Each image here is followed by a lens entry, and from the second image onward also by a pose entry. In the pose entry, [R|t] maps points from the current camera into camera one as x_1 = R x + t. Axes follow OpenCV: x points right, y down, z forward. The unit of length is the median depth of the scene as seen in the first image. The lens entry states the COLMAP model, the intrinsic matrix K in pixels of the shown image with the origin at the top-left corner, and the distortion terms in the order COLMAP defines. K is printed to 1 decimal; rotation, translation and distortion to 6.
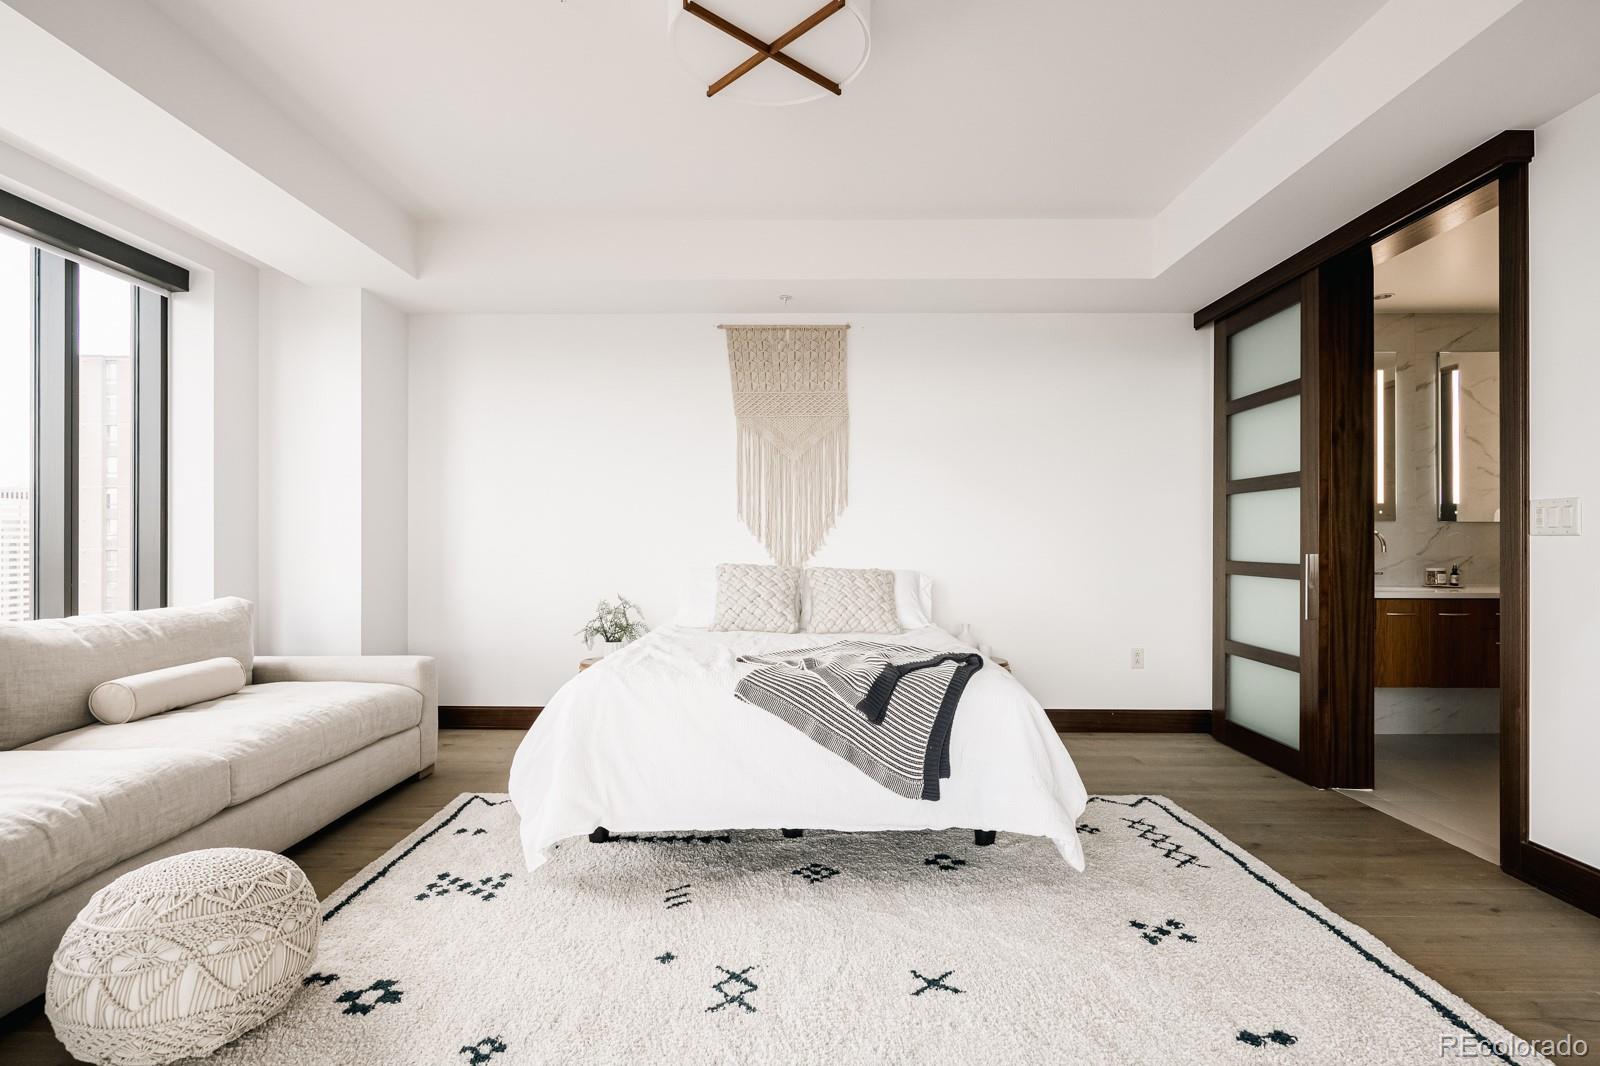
lens RADIAL K [[744.3, 0, 800.0], [0, 744.3, 533.0], [0, 0, 1]] dist [0.000117, -0.000031]
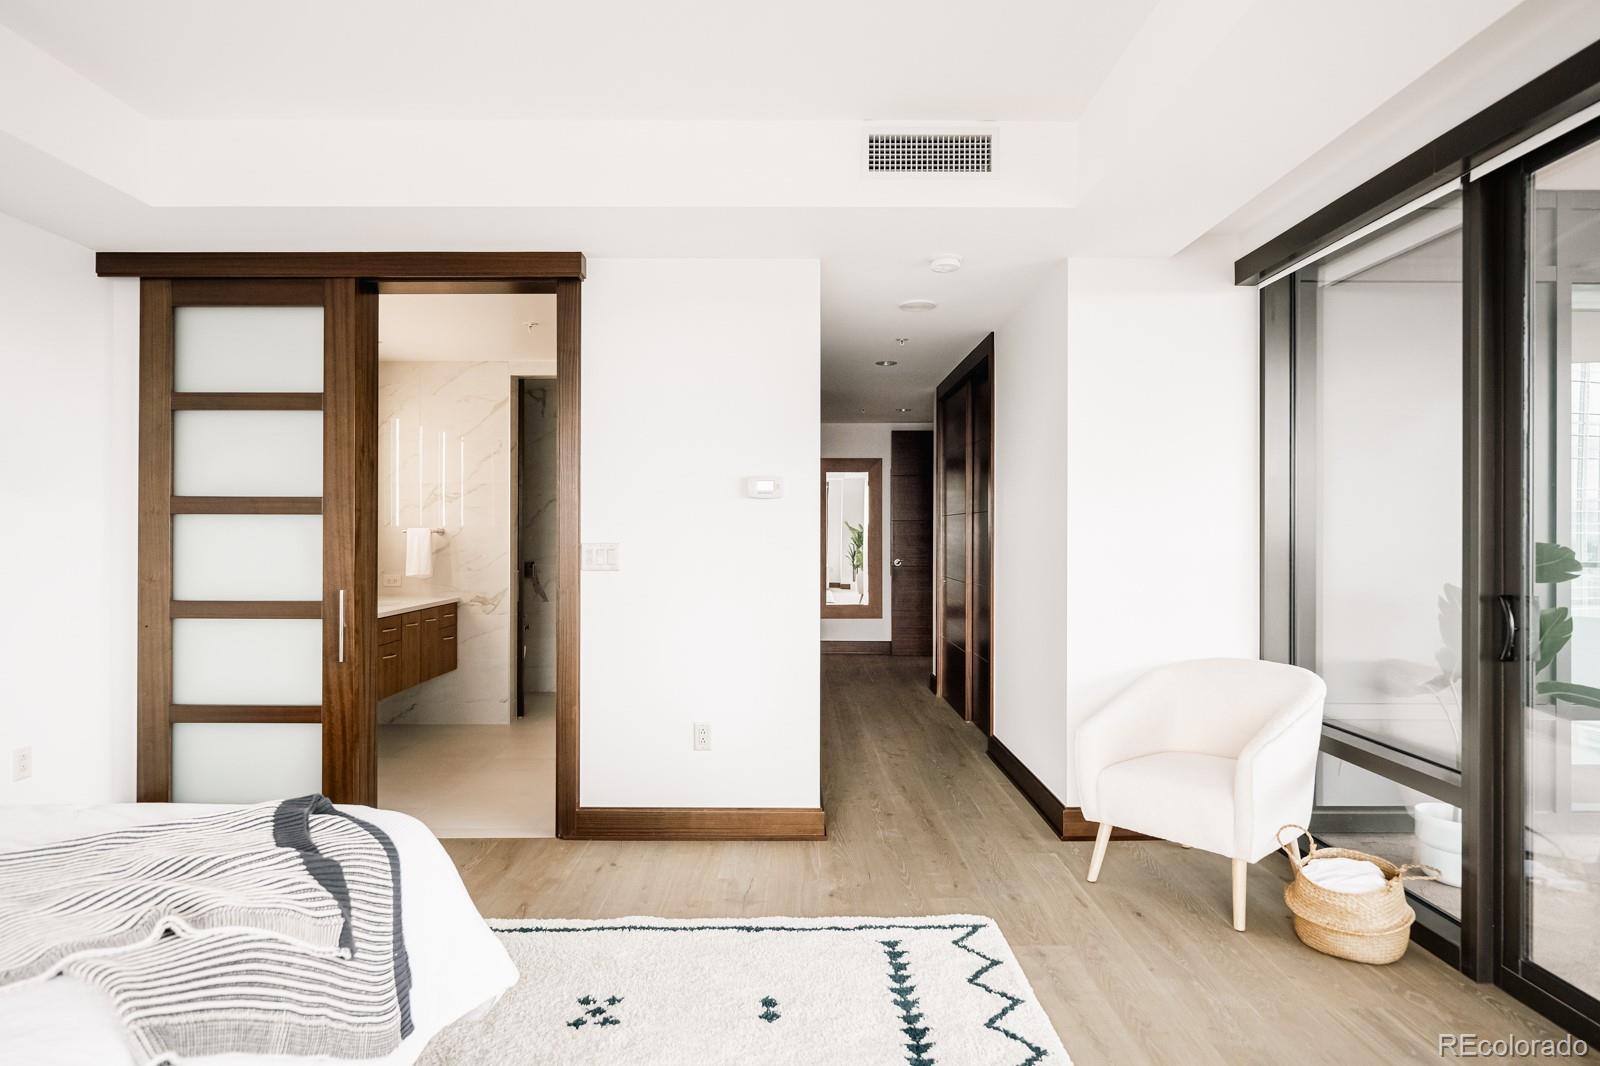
lens RADIAL K [[850.6, 0, 800.0], [0, 850.6, 533.0], [0, 0, 1]] dist [-0.000228, -0.000505]
pose [[0.015951, 0.003355, 0.999867, -0.343573], [-0.009949, 0.999945, -0.003196, -0.042994], [-0.999823, -0.009897, 0.015983, 0.419927]]
